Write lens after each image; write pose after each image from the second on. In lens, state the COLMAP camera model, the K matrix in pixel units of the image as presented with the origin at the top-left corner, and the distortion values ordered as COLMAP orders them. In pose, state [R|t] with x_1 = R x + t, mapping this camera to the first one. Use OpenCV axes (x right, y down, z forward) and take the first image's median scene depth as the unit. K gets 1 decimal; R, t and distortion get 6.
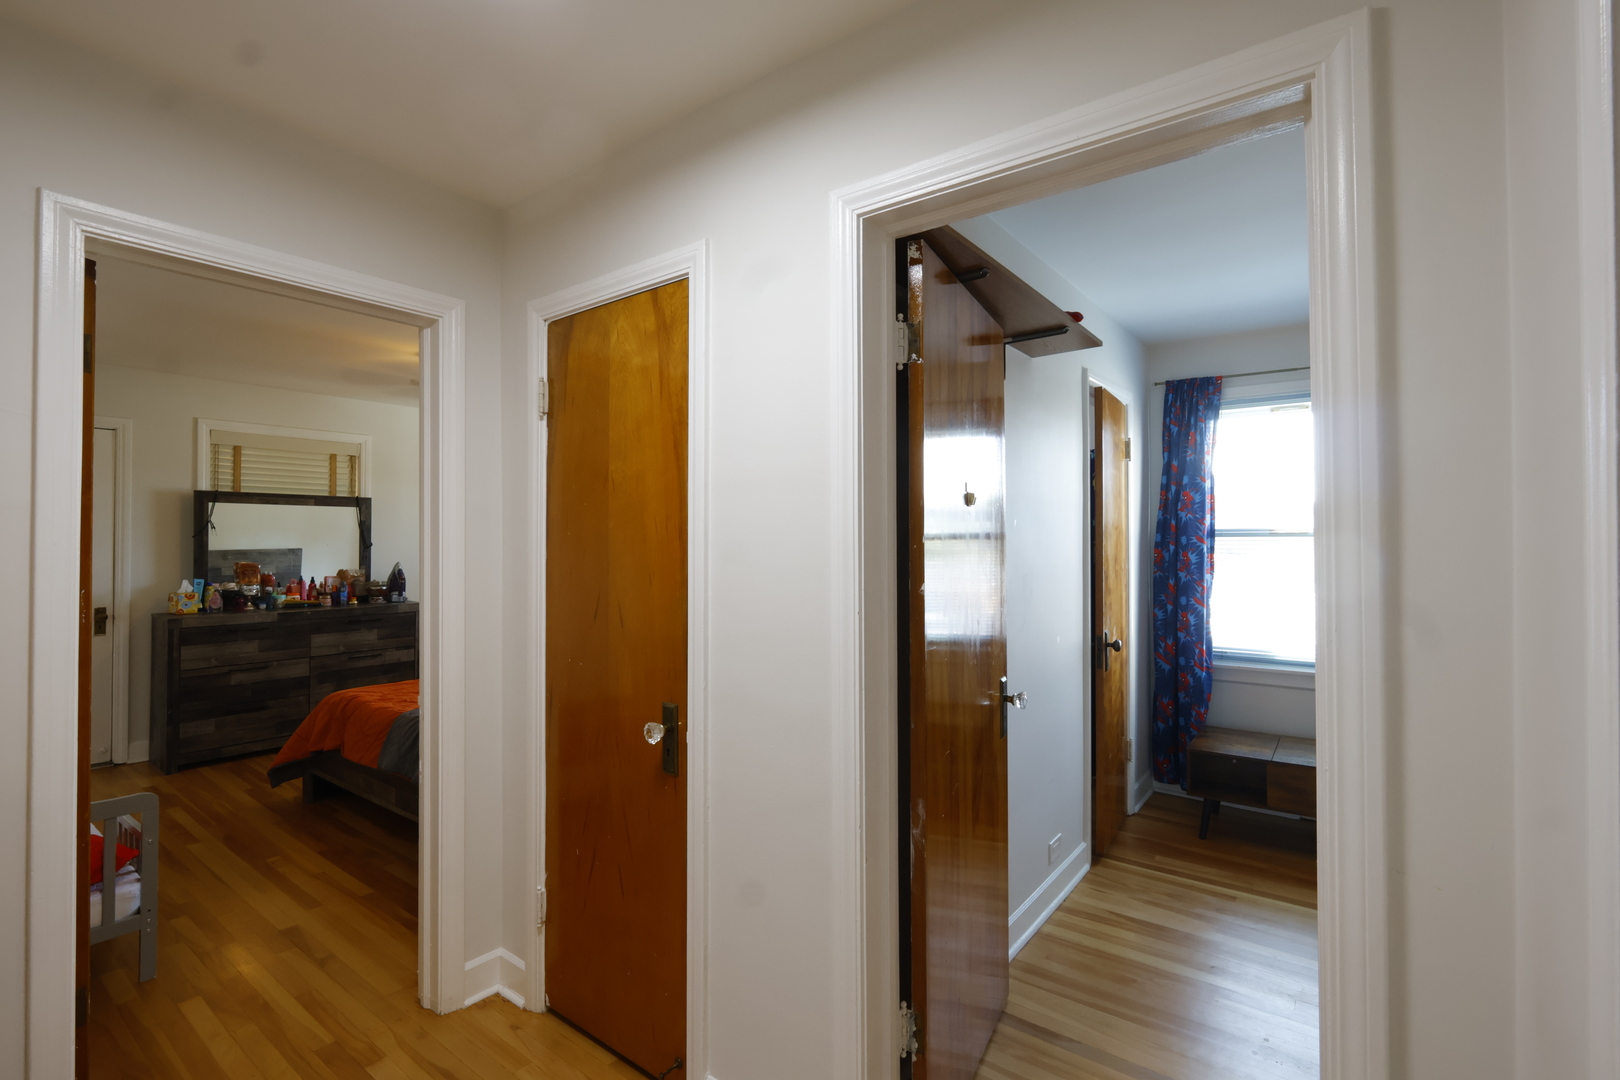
lens RADIAL K [[742.0, 0, 806.3], [0, 742.0, 543.5], [0, 0, 1]] dist [-0.003454, -0.000086]
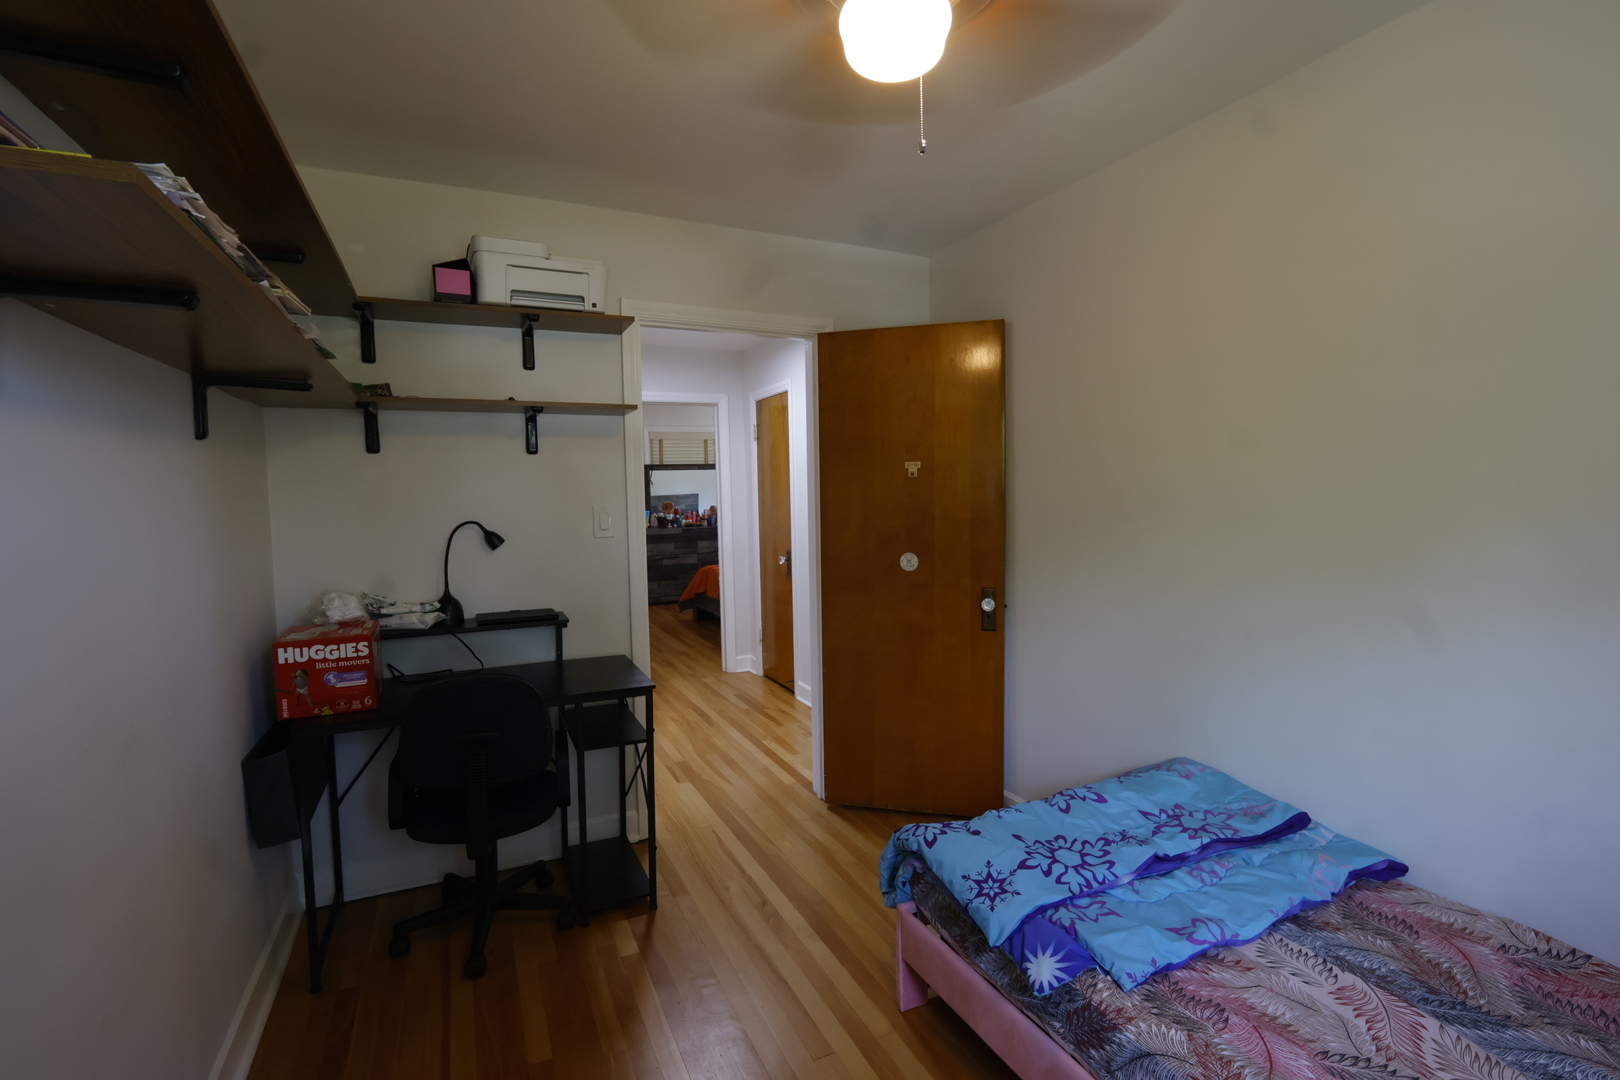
lens RADIAL K [[742.0, 0, 810.5], [0, 742.0, 535.6], [0, 0, 1]] dist [-0.003454, -0.000086]
pose [[0.891372, 0.005740, -0.453236, 0.422223], [0.027691, 0.997363, 0.067090, -0.005604], [0.452426, -0.072353, 0.888862, -0.515349]]
